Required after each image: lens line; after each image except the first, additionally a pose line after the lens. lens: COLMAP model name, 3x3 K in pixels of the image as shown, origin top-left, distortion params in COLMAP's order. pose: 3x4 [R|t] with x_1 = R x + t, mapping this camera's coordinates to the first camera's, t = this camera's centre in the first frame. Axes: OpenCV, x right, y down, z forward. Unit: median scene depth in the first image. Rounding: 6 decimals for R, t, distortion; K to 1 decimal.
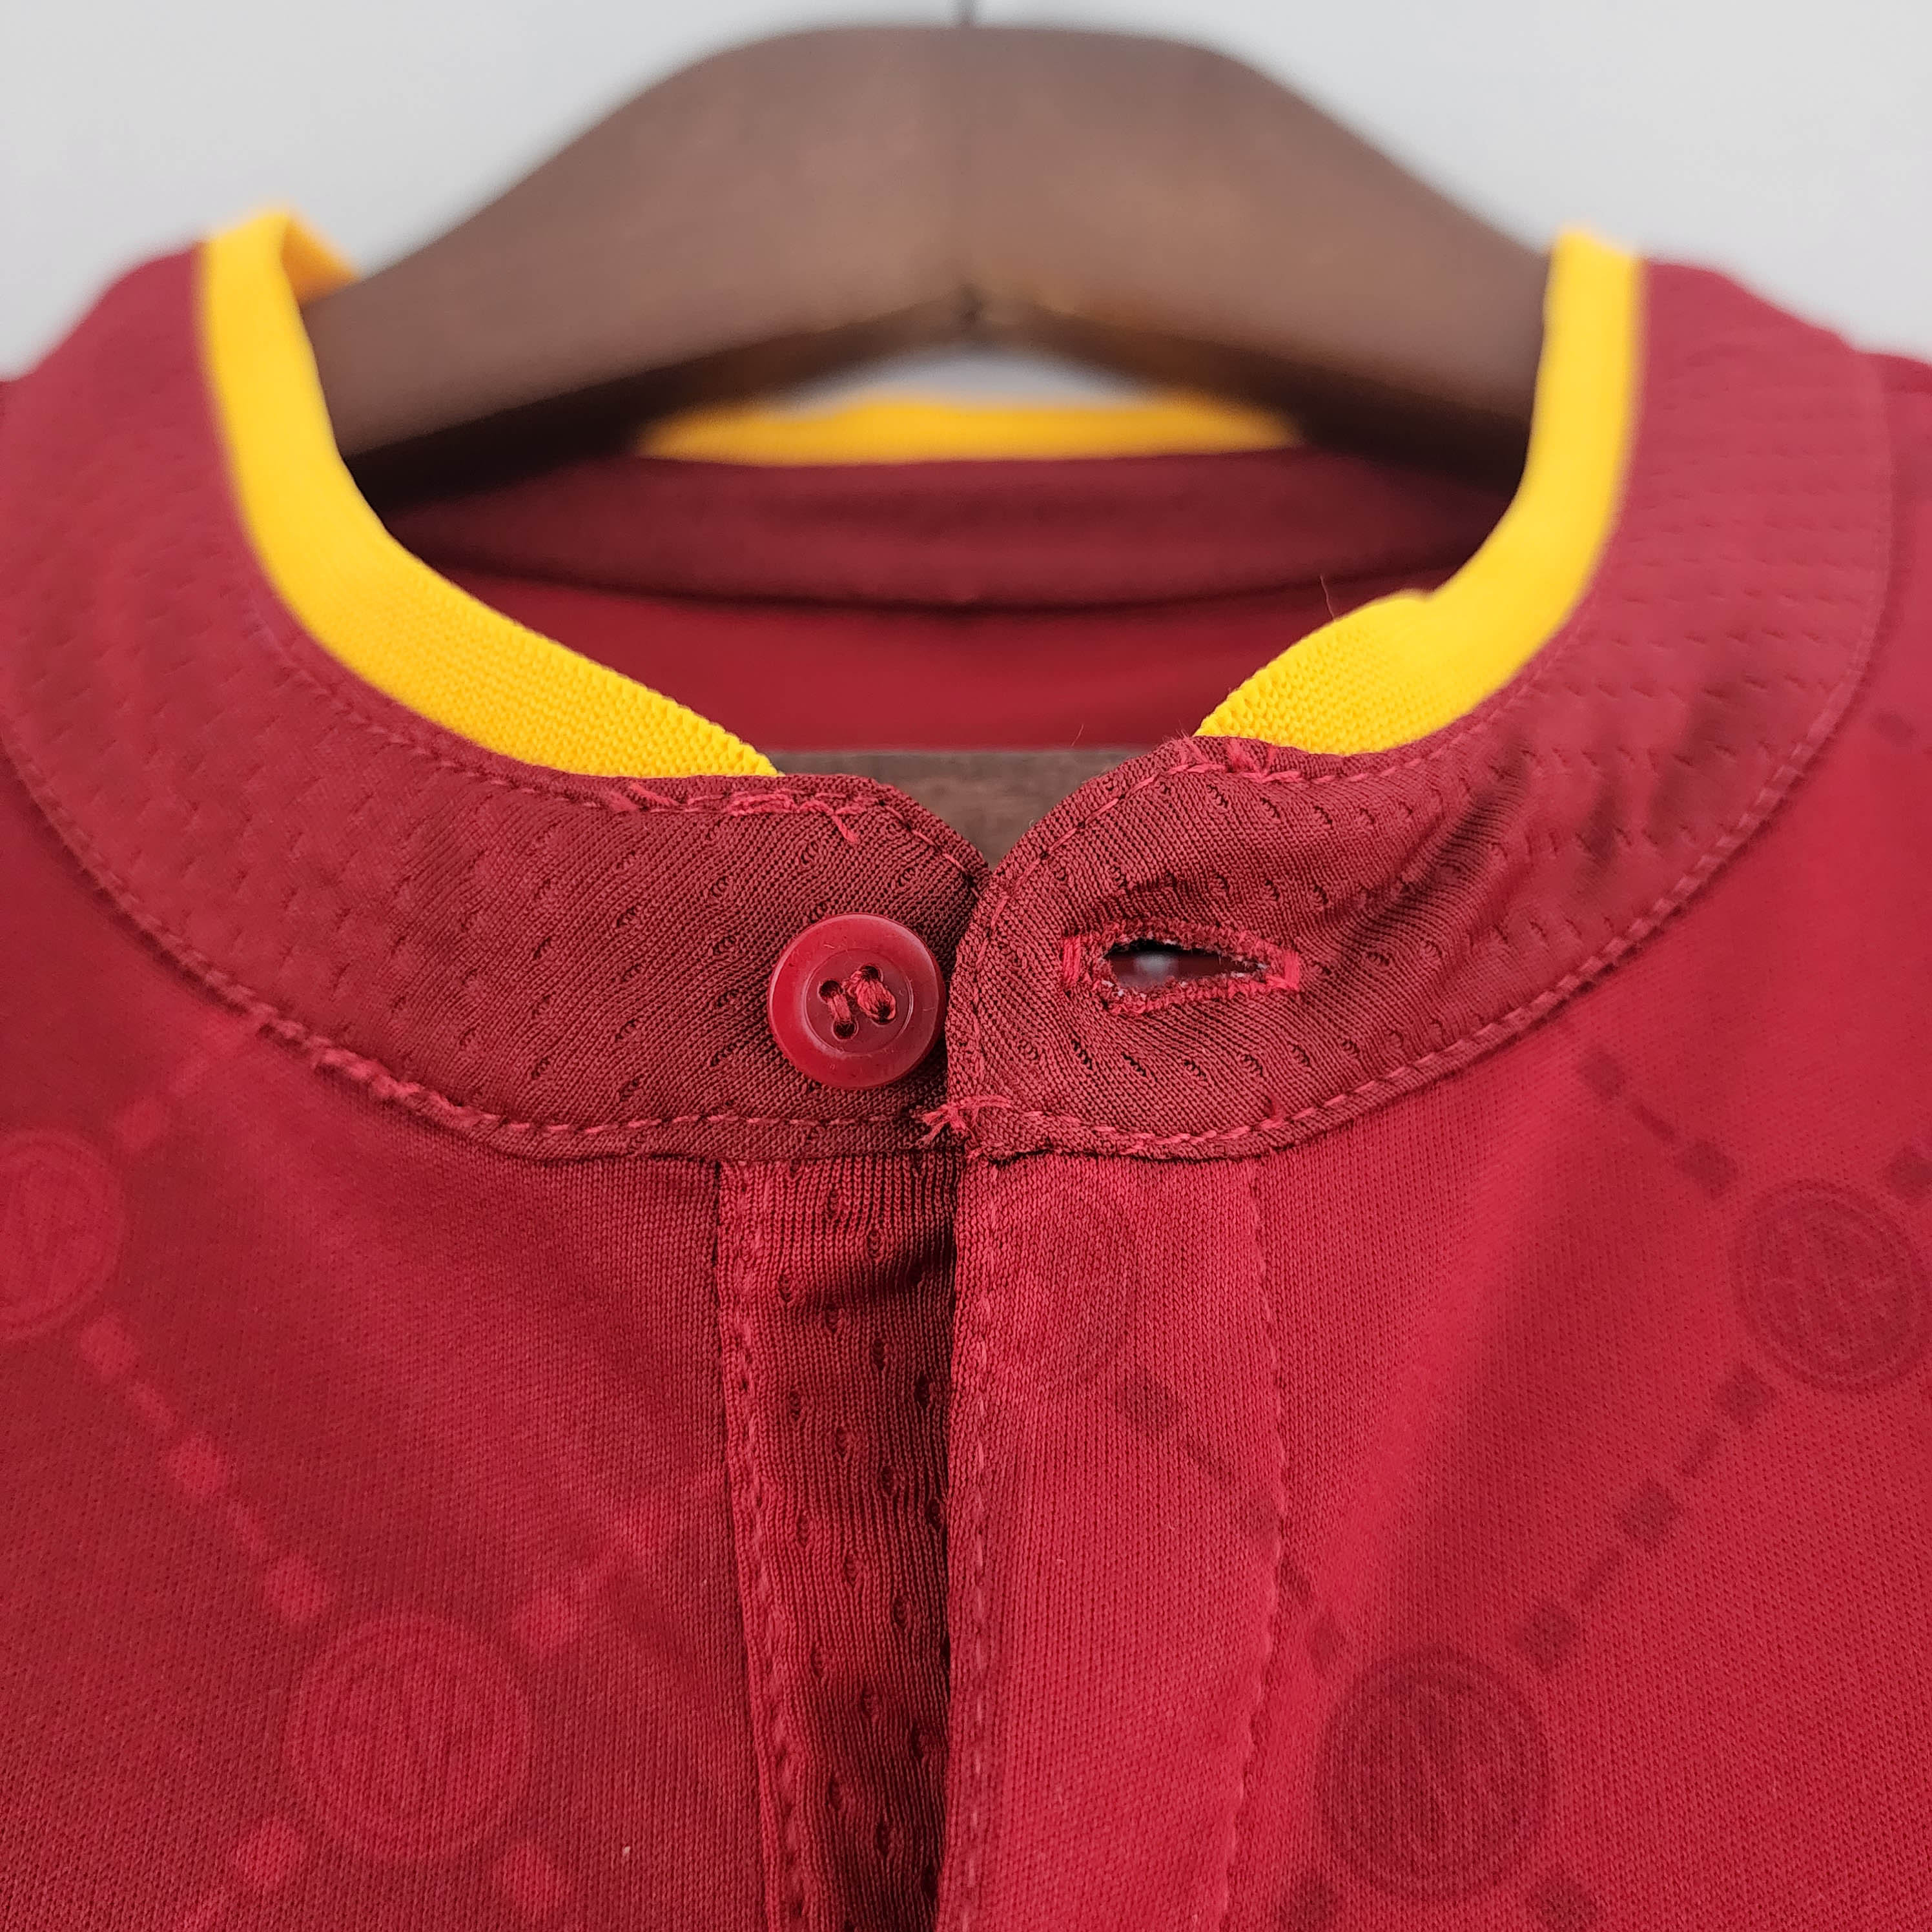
lens RADIAL K [[1913.9, 0, 966.0], [0, 1913.9, 966.0], [0, 0, 1]] dist [0.005590, -0.177523]
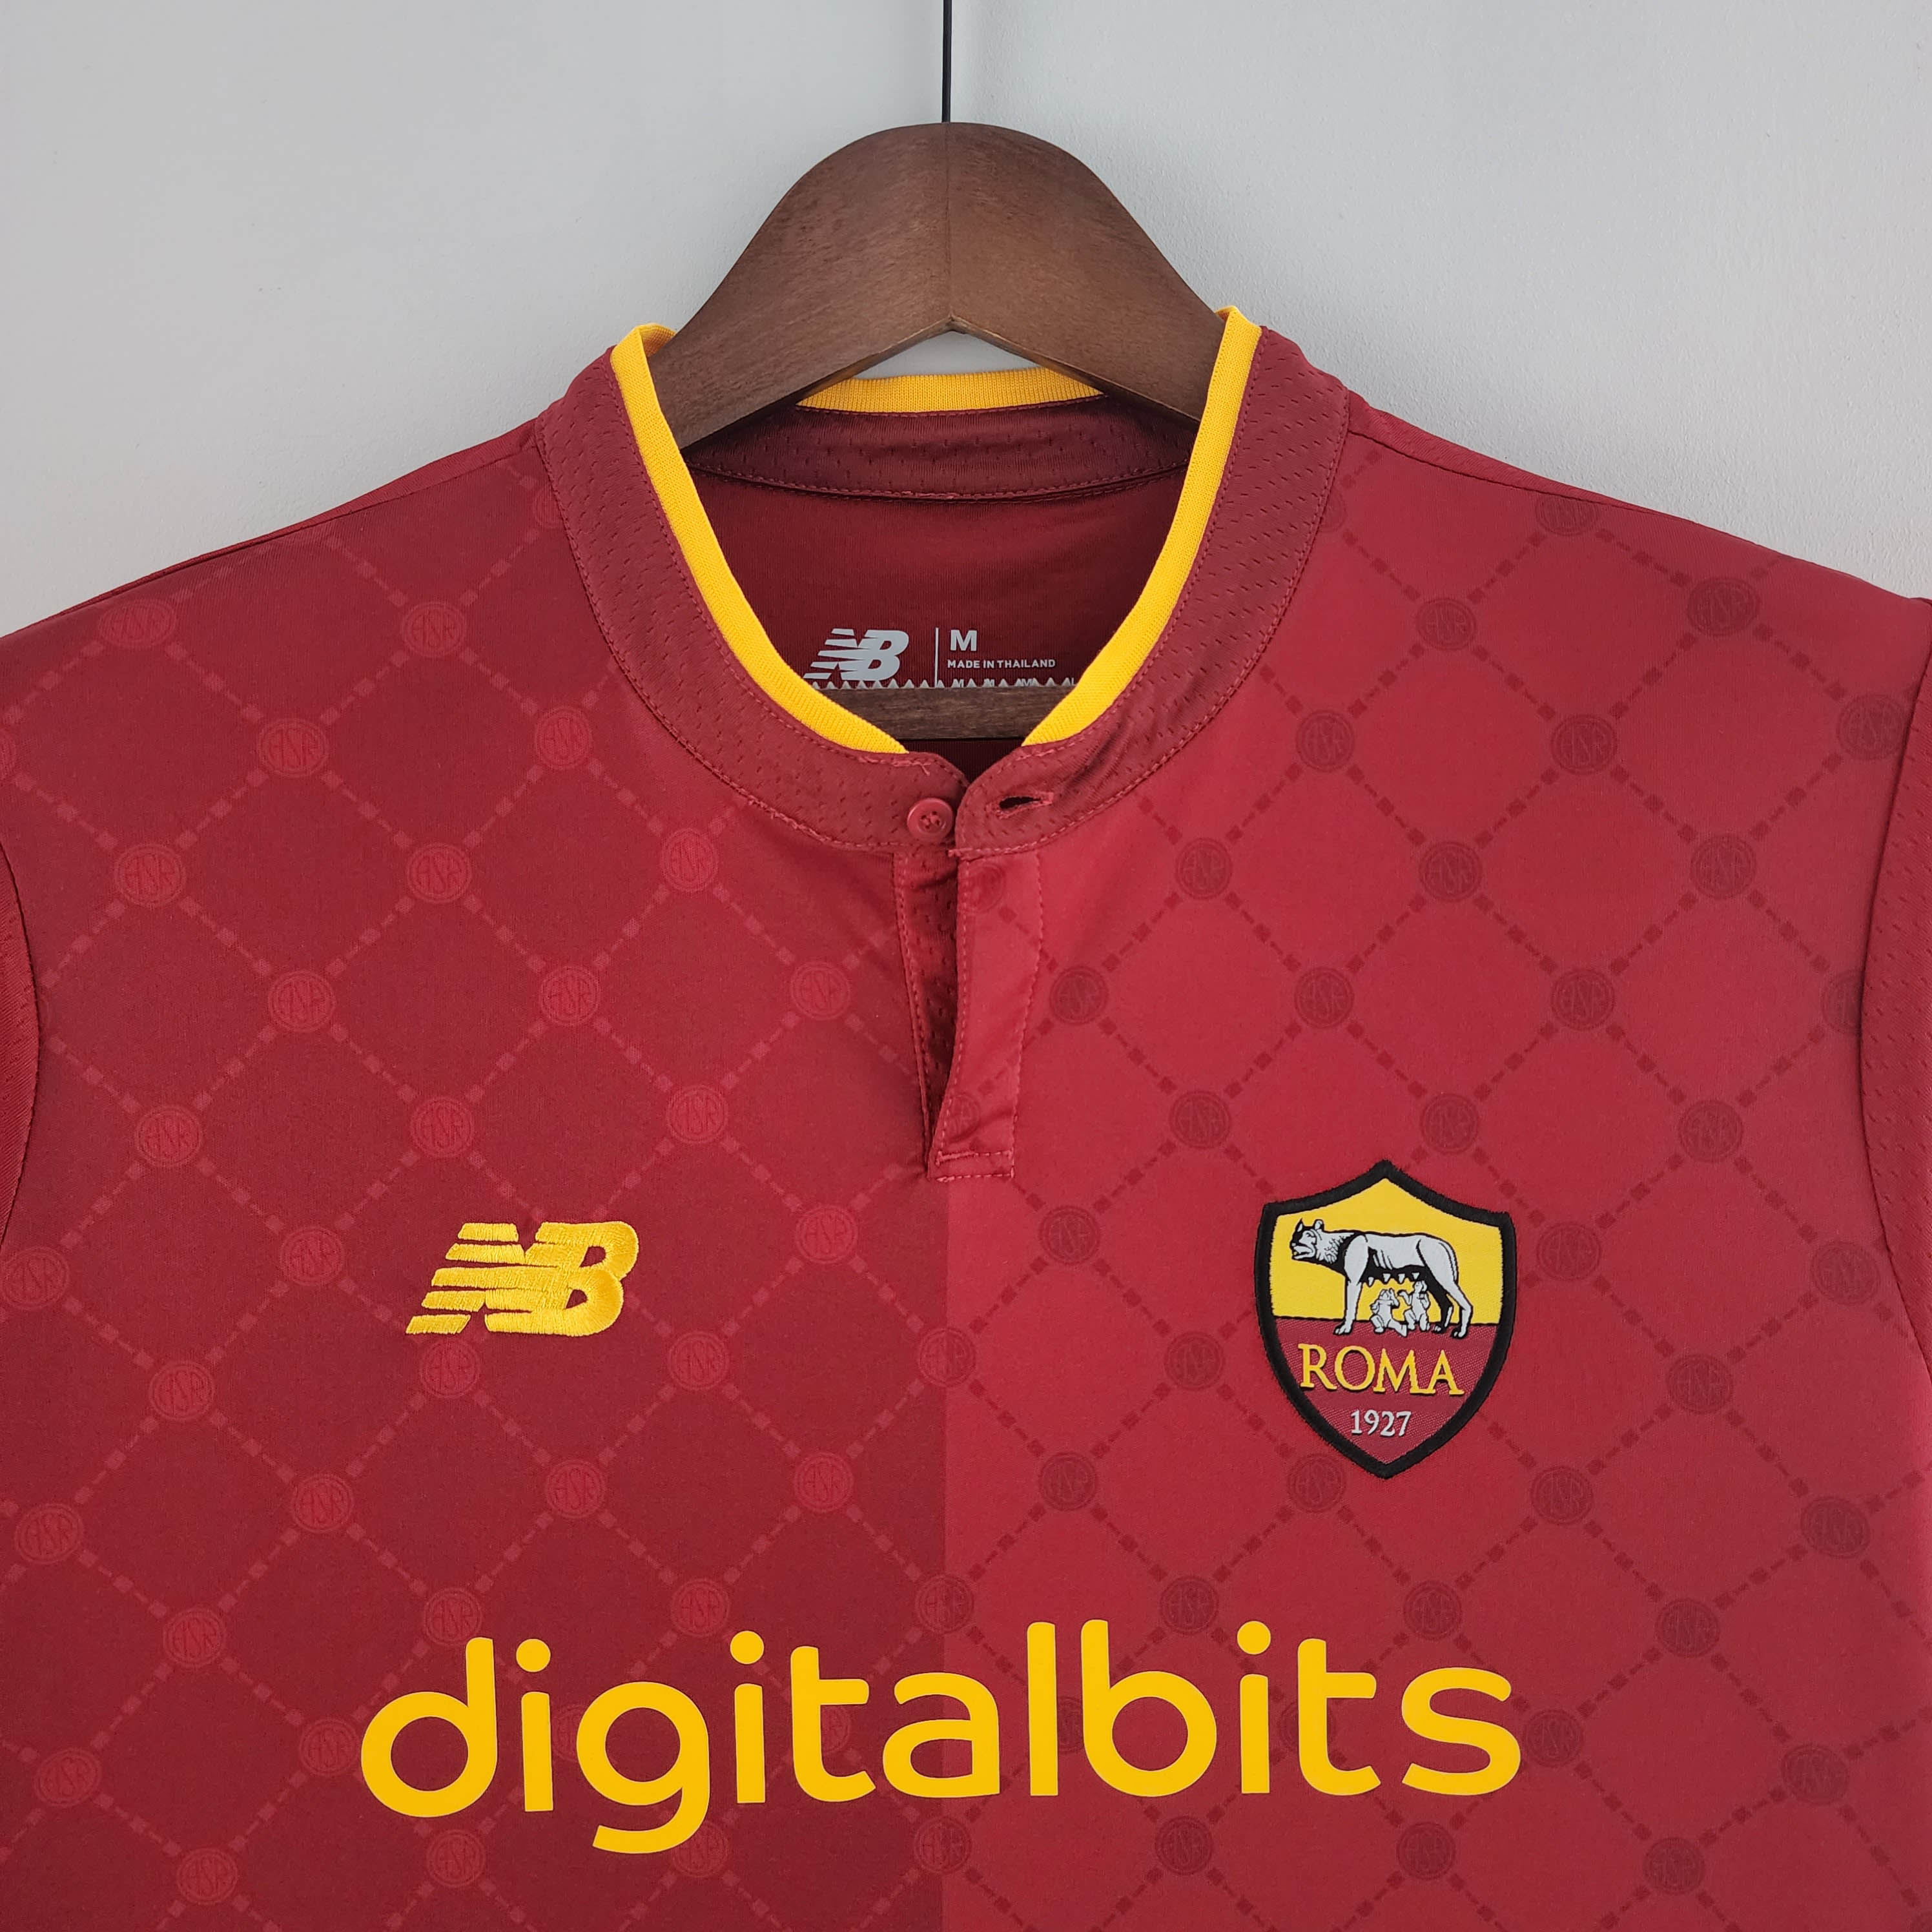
lens RADIAL K [[1827.9, 0, 966.8], [0, 1827.9, 1020.5], [0, 0, 1]] dist [0.111745, -0.120830]
pose [[0.999774, -0.014871, 0.015169, -0.046333], [0.004370, 0.842777, 0.538245, -1.554723], [-0.020789, -0.538057, 0.842652, -2.198257]]
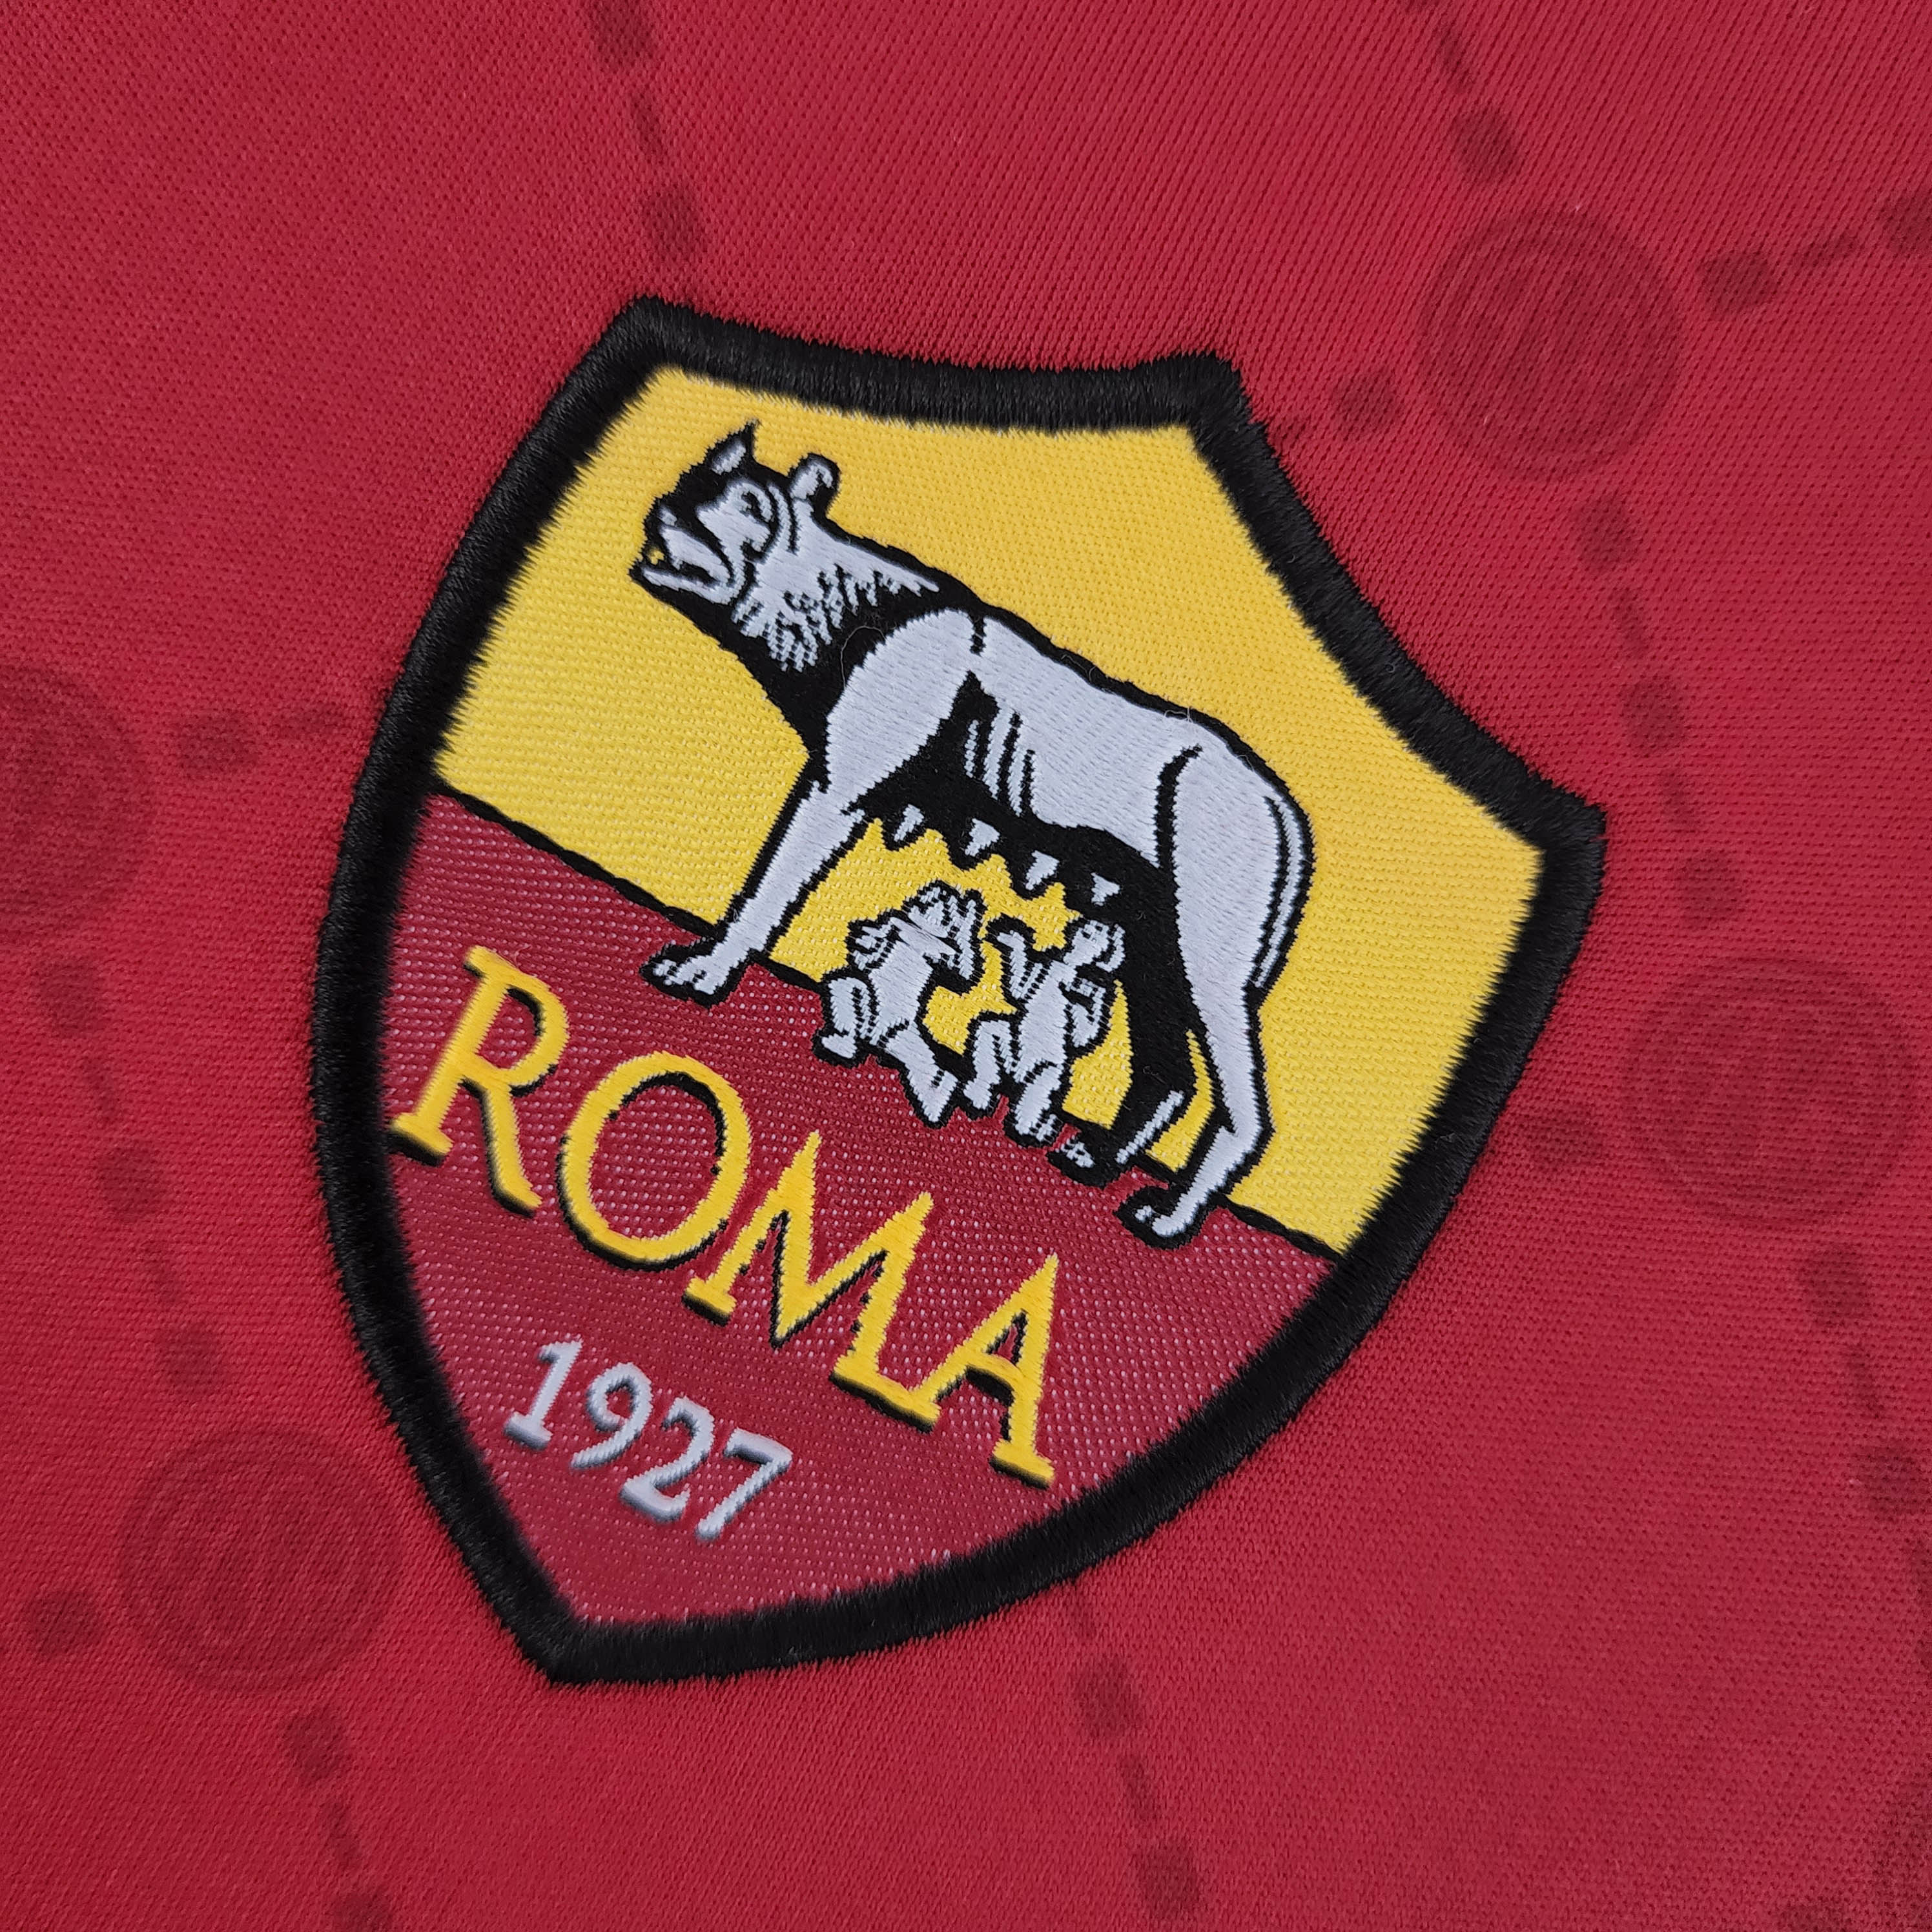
lens RADIAL K [[1913.9, 0, 966.0], [0, 1913.9, 966.0], [0, 0, 1]] dist [0.005590, -0.177523]
pose [[0.892615, 0.443688, 0.079872, 0.805691], [-0.425796, 0.771523, 0.472705, 0.548615], [0.148111, -0.455952, 0.877594, -0.106997]]
